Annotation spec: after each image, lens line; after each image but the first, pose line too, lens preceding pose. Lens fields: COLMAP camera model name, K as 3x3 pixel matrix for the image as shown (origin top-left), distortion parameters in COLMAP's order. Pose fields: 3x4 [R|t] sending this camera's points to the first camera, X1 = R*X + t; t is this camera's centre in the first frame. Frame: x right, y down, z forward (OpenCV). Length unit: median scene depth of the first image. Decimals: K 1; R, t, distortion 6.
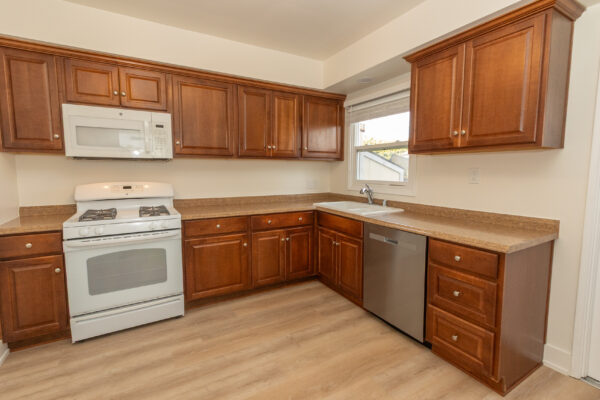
lens RADIAL K [[282.8, 0, 299.9], [0, 282.8, 196.6], [0, 0, 1]] dist [0.011078, -0.001686]
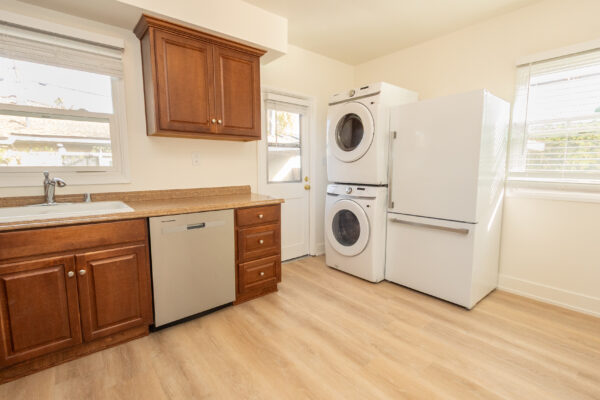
lens RADIAL K [[282.8, 0, 305.3], [0, 282.8, 200.2], [0, 0, 1]] dist [0.011078, -0.001686]
pose [[-0.178722, -0.120894, 0.976444, -0.552849], [0.091924, 0.986030, 0.138906, -0.021668], [-0.979596, 0.114584, -0.165112, 0.675421]]
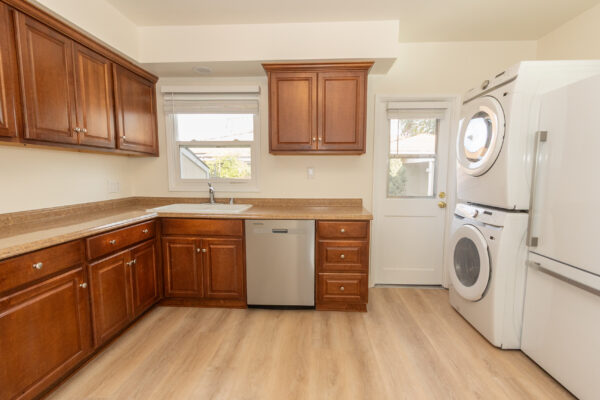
lens RADIAL K [[282.8, 0, 305.4], [0, 282.8, 202.3], [0, 0, 1]] dist [0.011078, -0.001686]
pose [[0.534679, -0.086317, 0.840636, -0.465261], [0.077753, 0.995575, 0.052772, -0.005464], [-0.841471, 0.037146, 0.539024, 0.269391]]
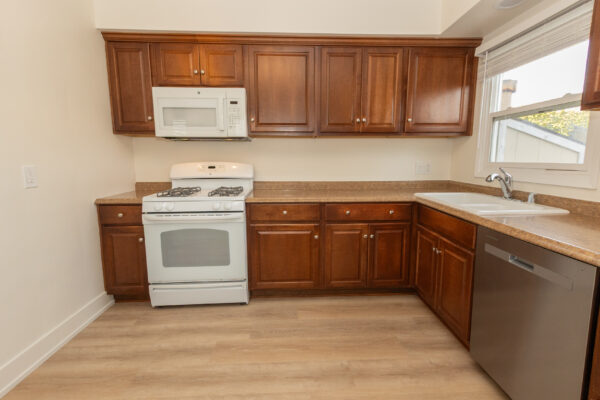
lens RADIAL K [[282.8, 0, 302.6], [0, 282.8, 197.6], [0, 0, 1]] dist [0.011078, -0.001686]
pose [[0.890183, 0.059579, -0.451691, 0.153391], [-0.039417, 0.997767, 0.053925, 0.008831], [0.453895, -0.030199, 0.890543, 0.244125]]
